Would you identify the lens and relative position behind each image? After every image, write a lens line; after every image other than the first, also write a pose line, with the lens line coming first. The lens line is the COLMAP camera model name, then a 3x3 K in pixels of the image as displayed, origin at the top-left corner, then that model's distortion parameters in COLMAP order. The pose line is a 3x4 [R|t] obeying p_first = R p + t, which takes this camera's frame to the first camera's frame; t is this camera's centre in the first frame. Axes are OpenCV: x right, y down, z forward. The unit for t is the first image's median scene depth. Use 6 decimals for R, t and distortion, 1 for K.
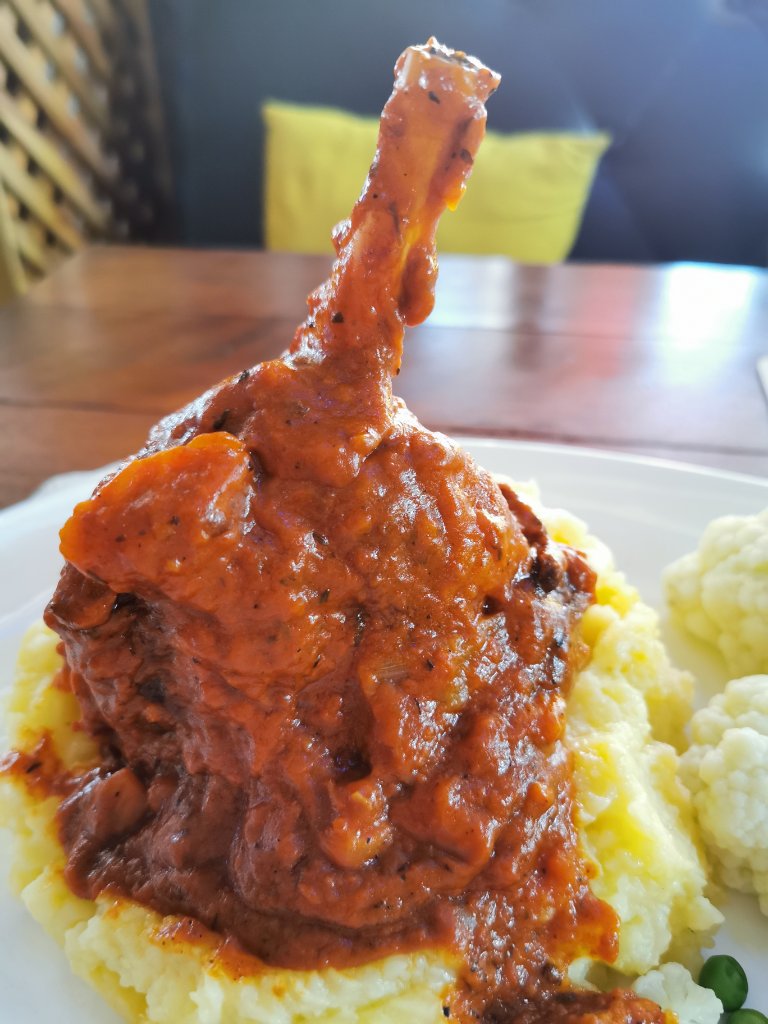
lens RADIAL K [[816.4, 0, 389.8], [0, 816.4, 518.4], [0, 0, 1]] dist [-0.009209, -0.010335]
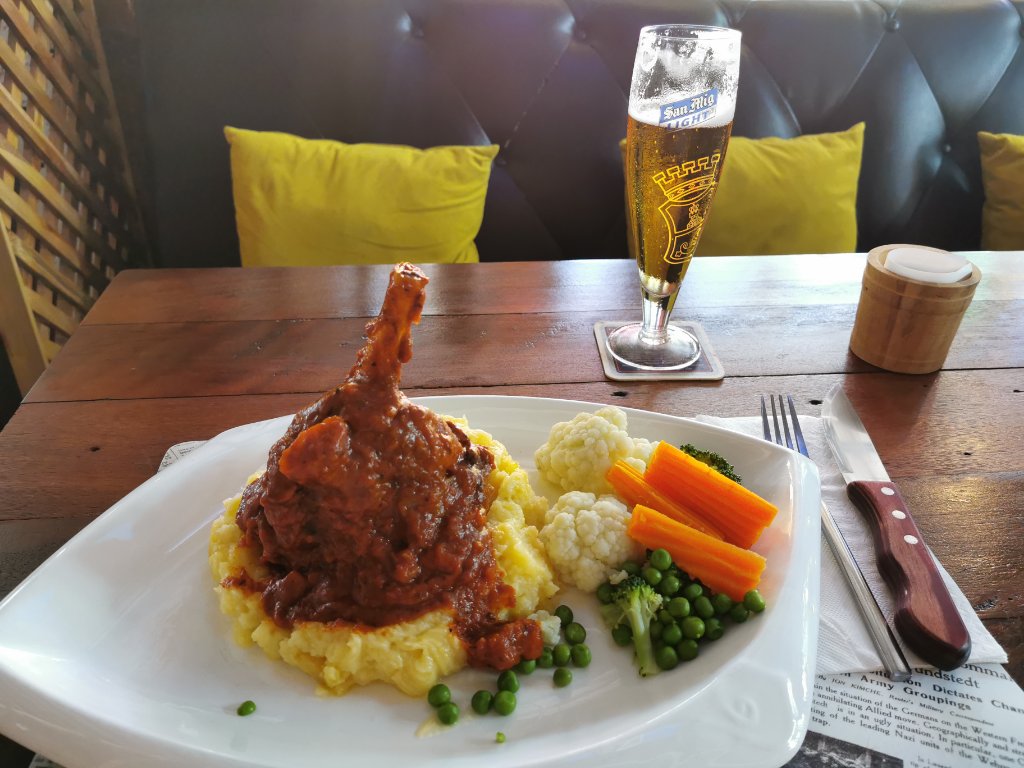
lens RADIAL K [[816.4, 0, 513.3], [0, 816.4, 389.3], [0, 0, 1]] dist [-0.009209, -0.010335]
pose [[0.971629, -0.109889, 0.209431, -0.174261], [0.123049, 0.991097, -0.050842, 0.008022], [-0.201980, 0.075170, 0.976501, -1.450635]]
